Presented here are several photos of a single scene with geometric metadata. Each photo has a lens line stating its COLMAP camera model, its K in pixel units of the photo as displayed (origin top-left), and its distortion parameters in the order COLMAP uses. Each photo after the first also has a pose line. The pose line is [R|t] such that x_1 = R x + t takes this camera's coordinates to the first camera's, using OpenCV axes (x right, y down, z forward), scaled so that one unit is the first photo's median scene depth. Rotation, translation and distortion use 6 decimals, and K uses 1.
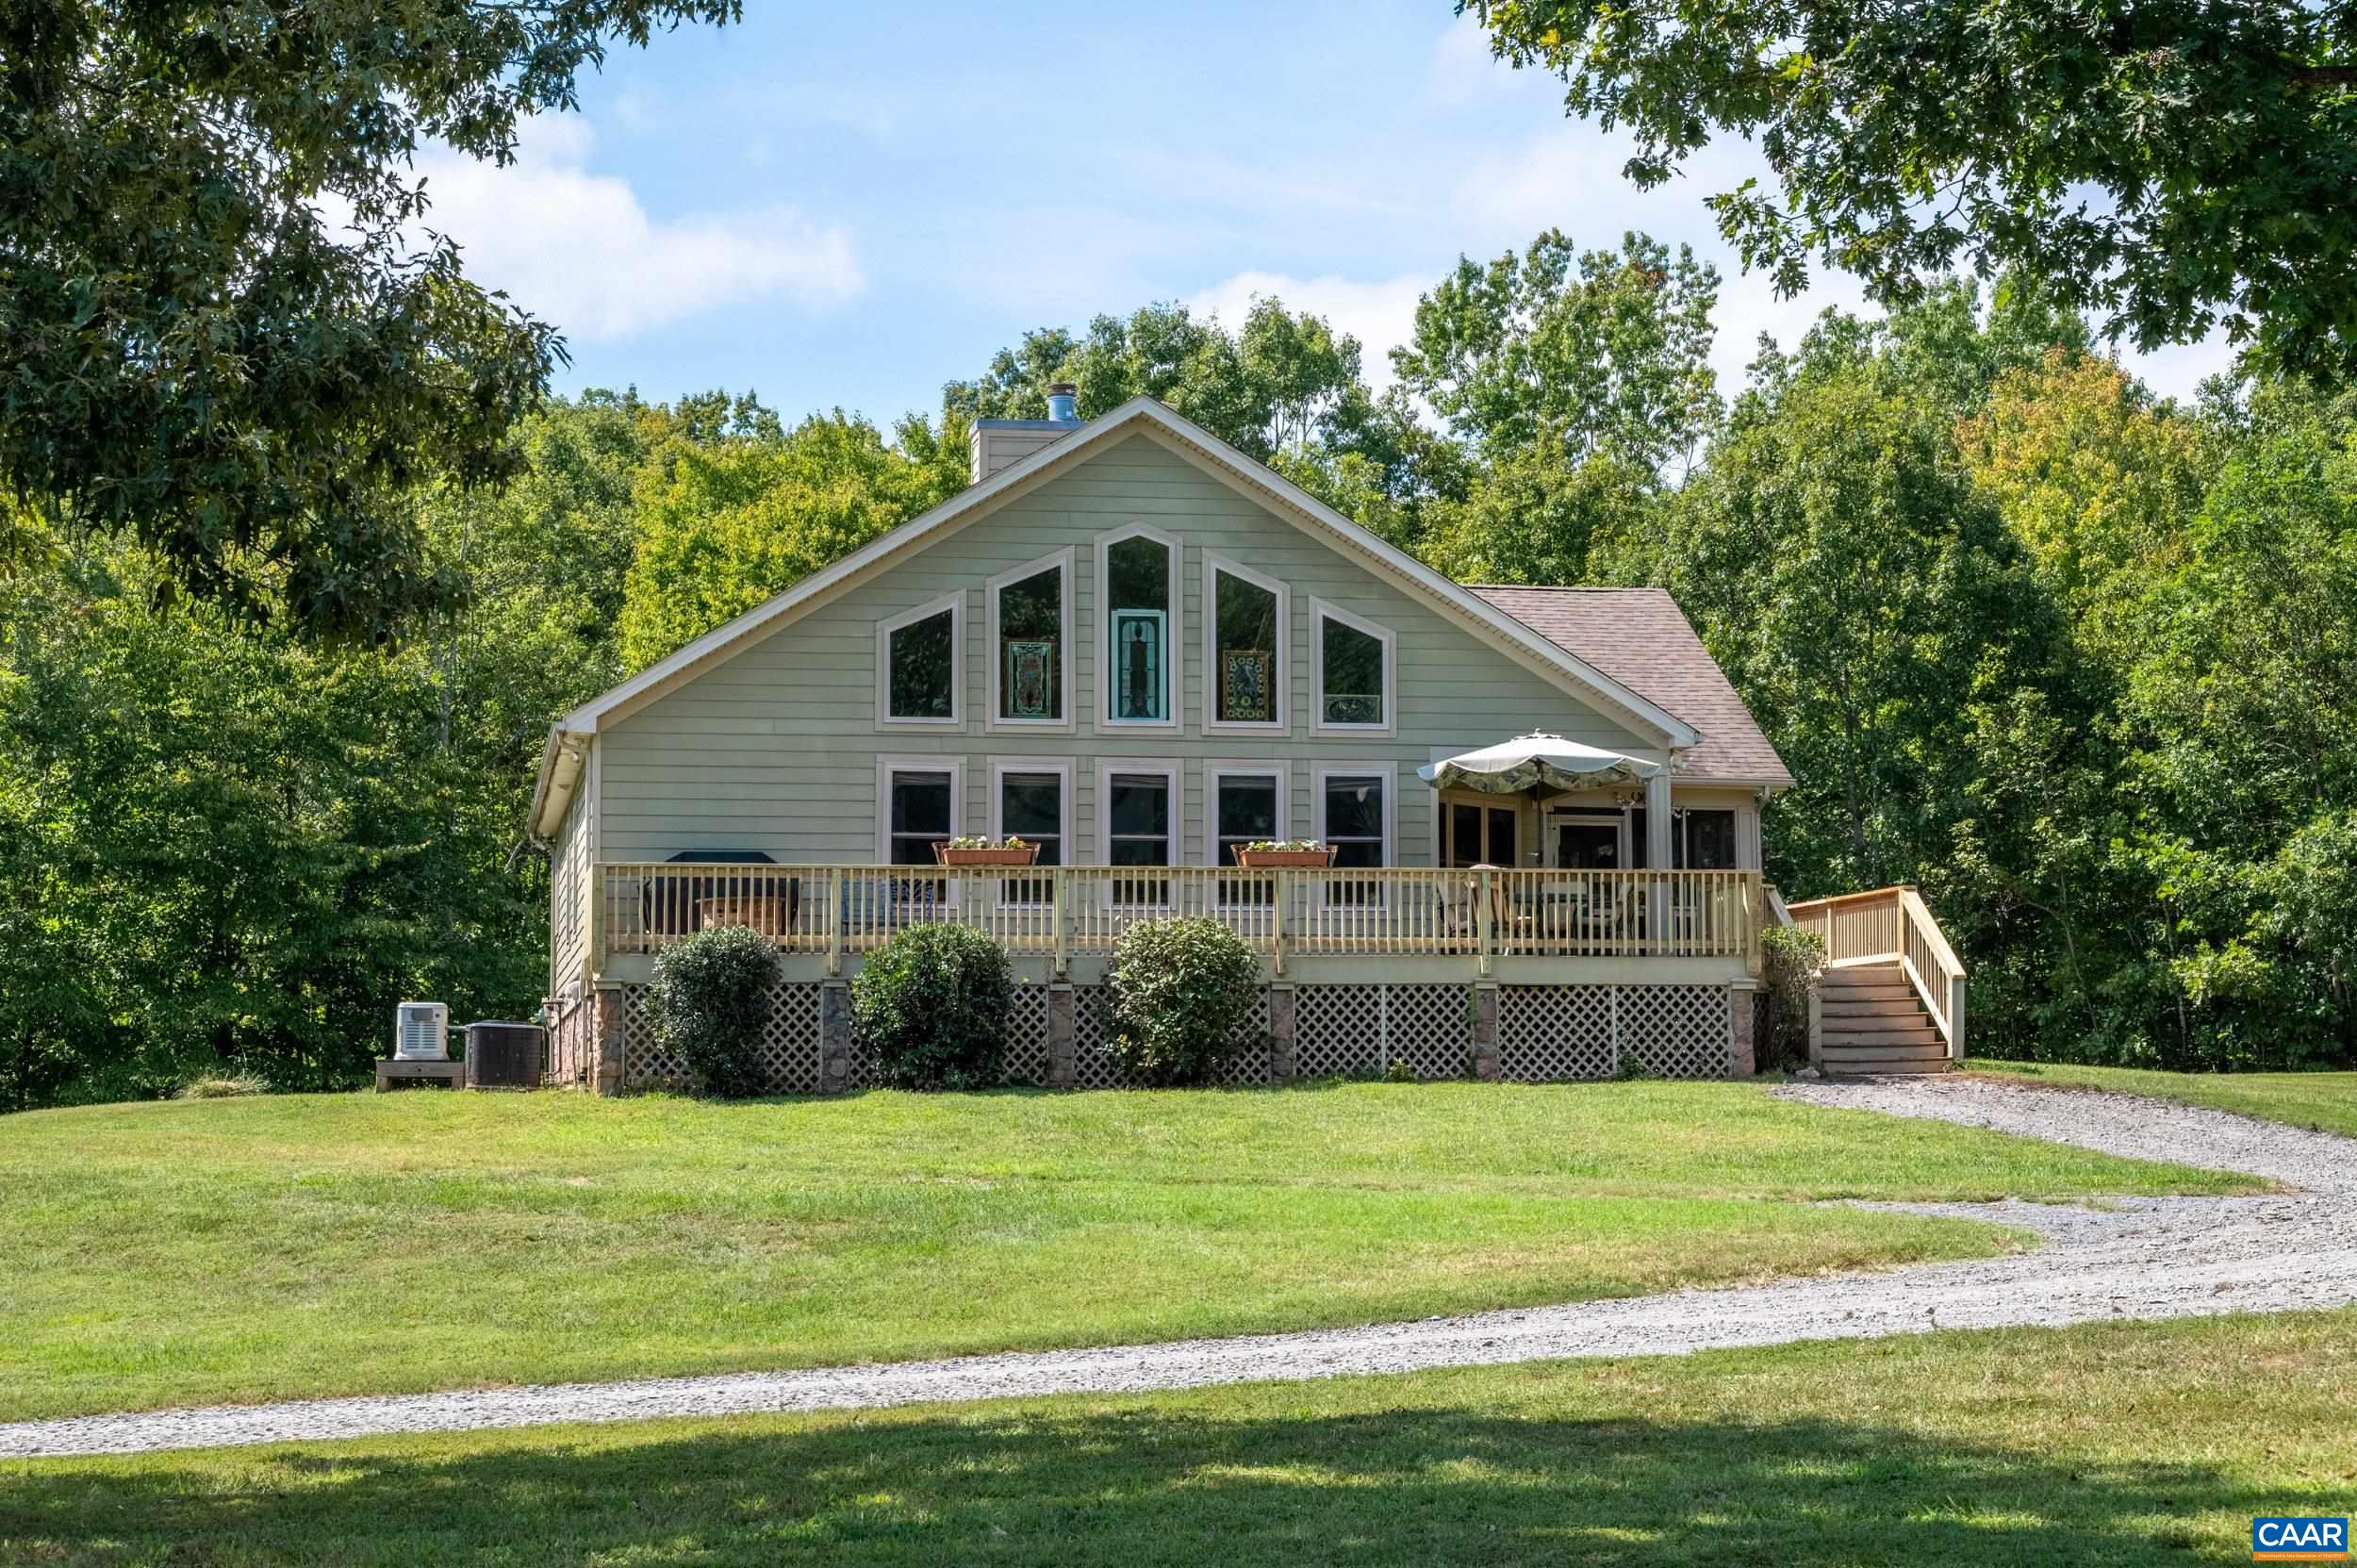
lens RADIAL K [[3977.5, 0, 1170.4], [0, 3977.5, 784.4], [0, 0, 1]] dist [0.005497, -0.024814]
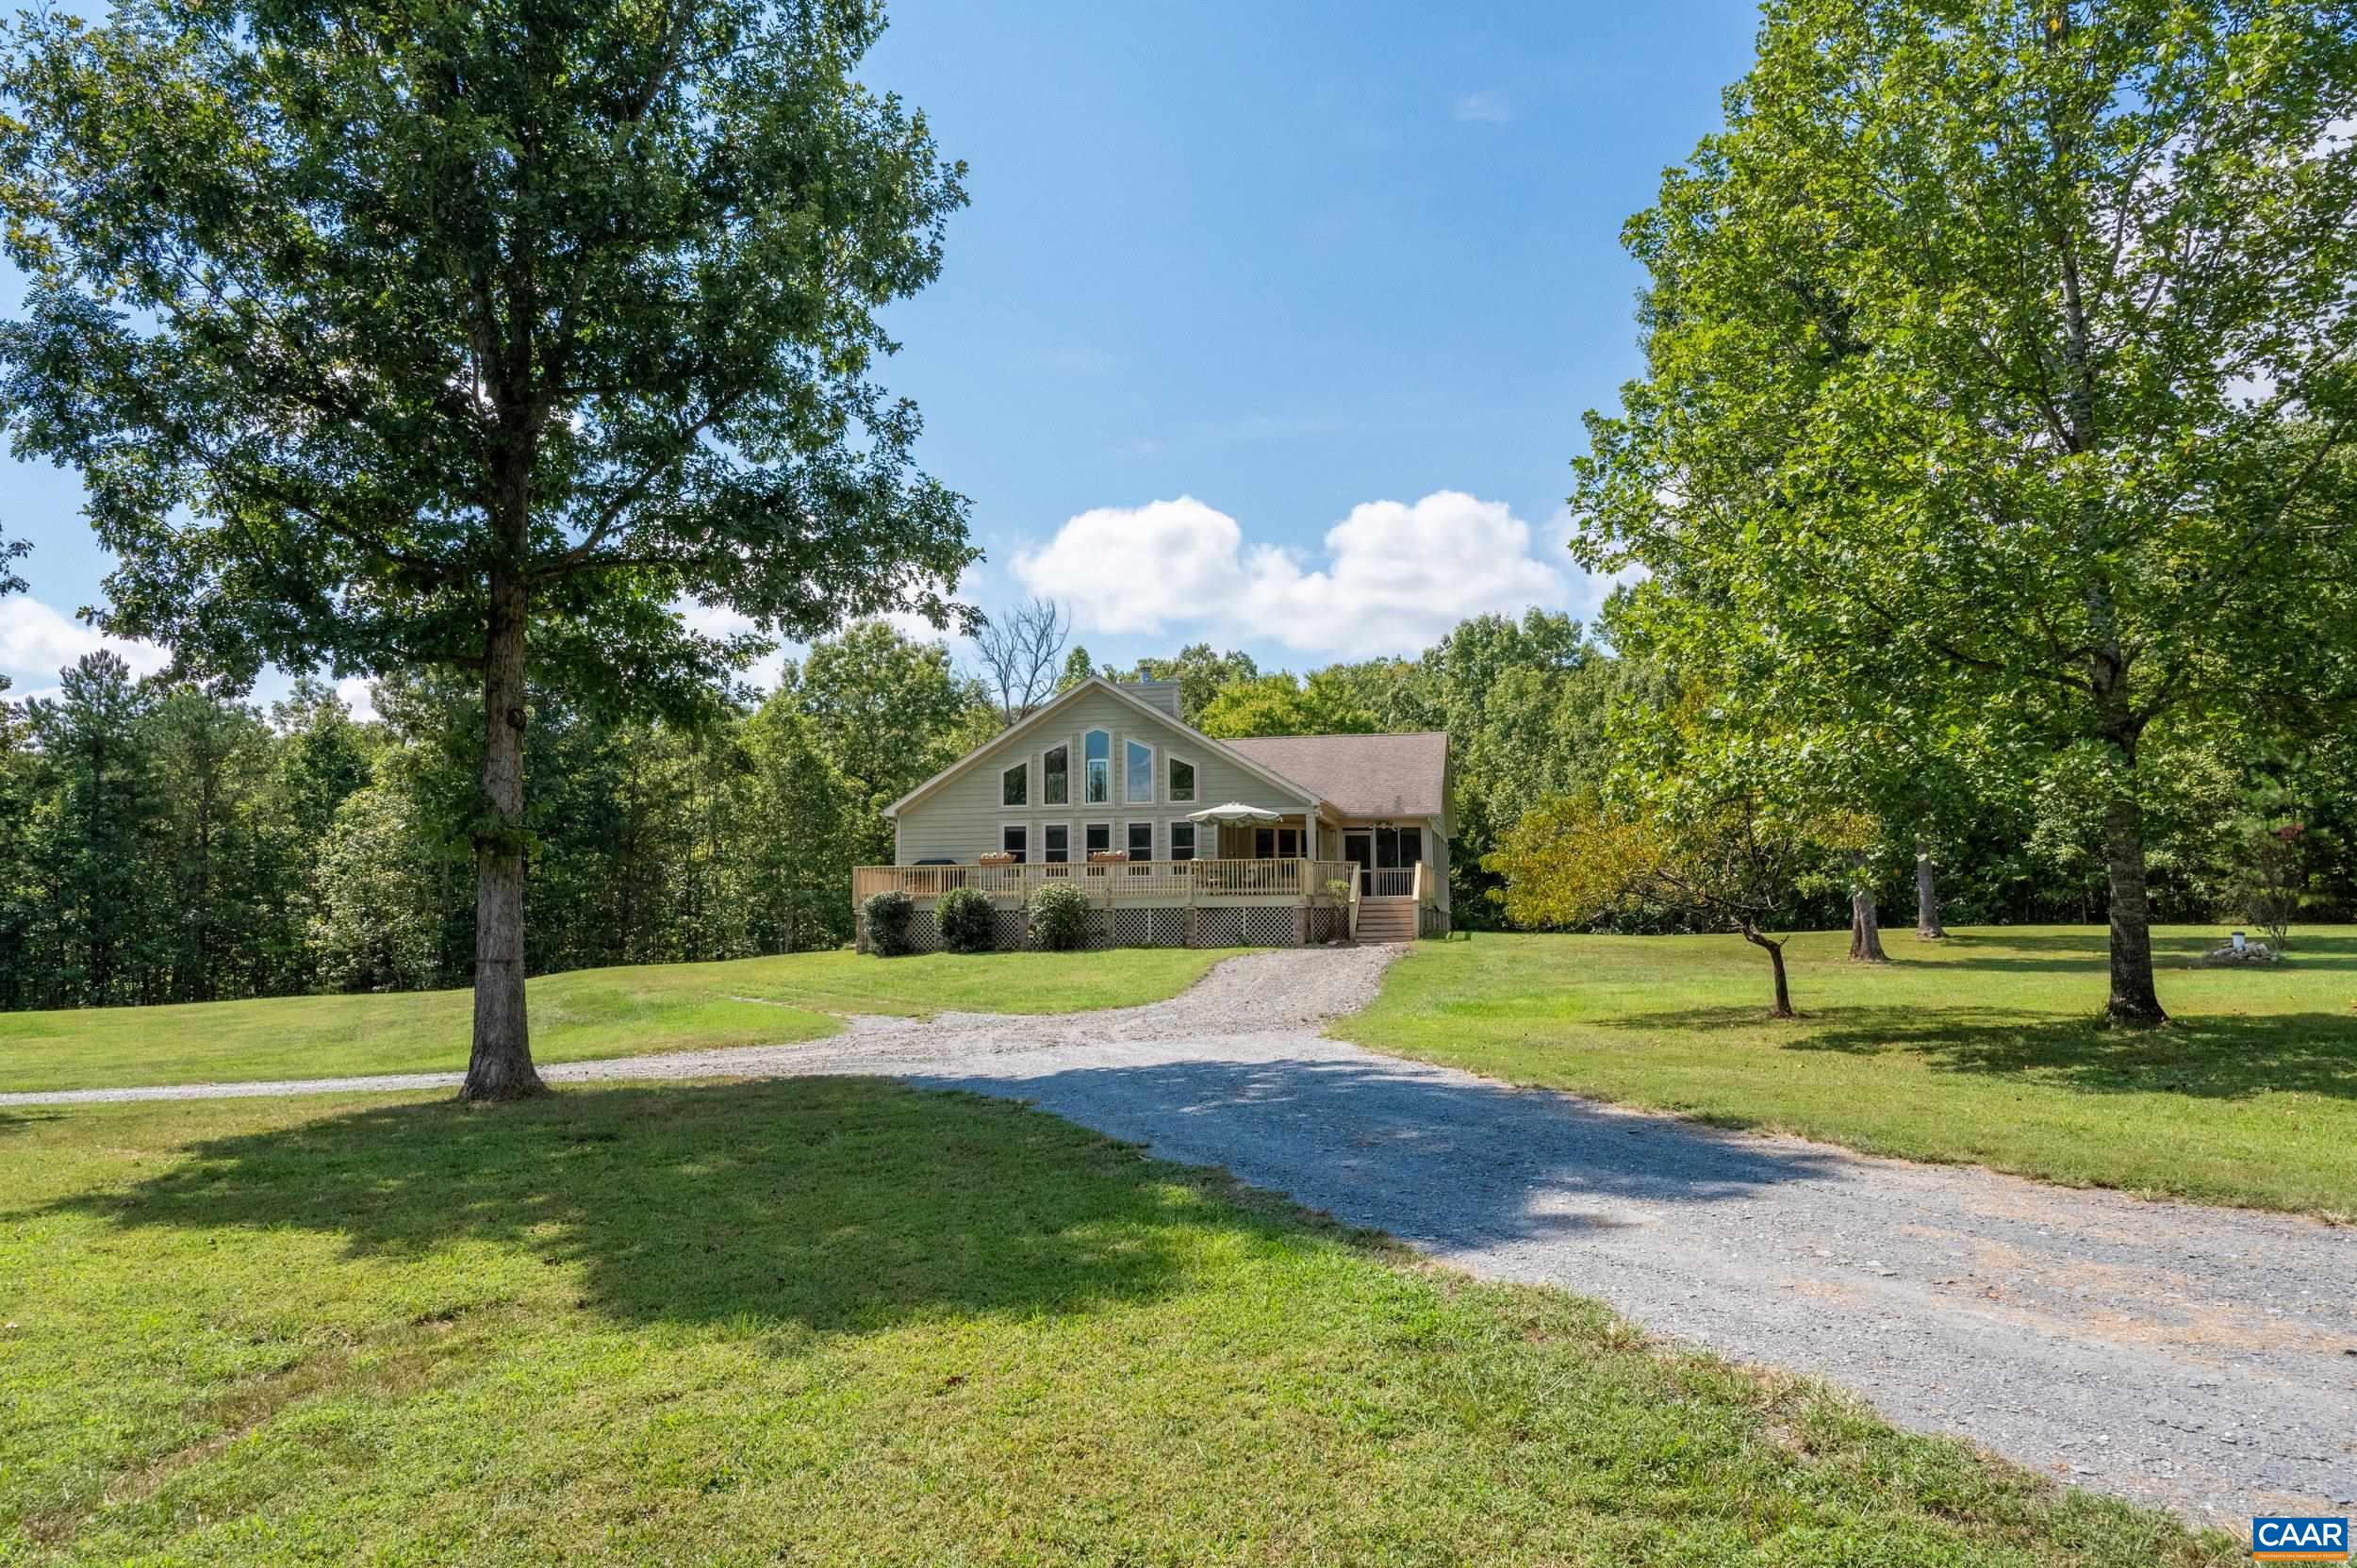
lens RADIAL K [[1543.1, 0, 1178.5], [0, 1543.1, 784.0], [0, 0, 1]] dist [-0.009658, 0.000317]
pose [[0.923404, -0.041980, -0.381528, 0.418876], [0.036803, 0.999105, -0.020860, -0.005926], [0.382062, 0.005221, 0.924122, 0.114353]]
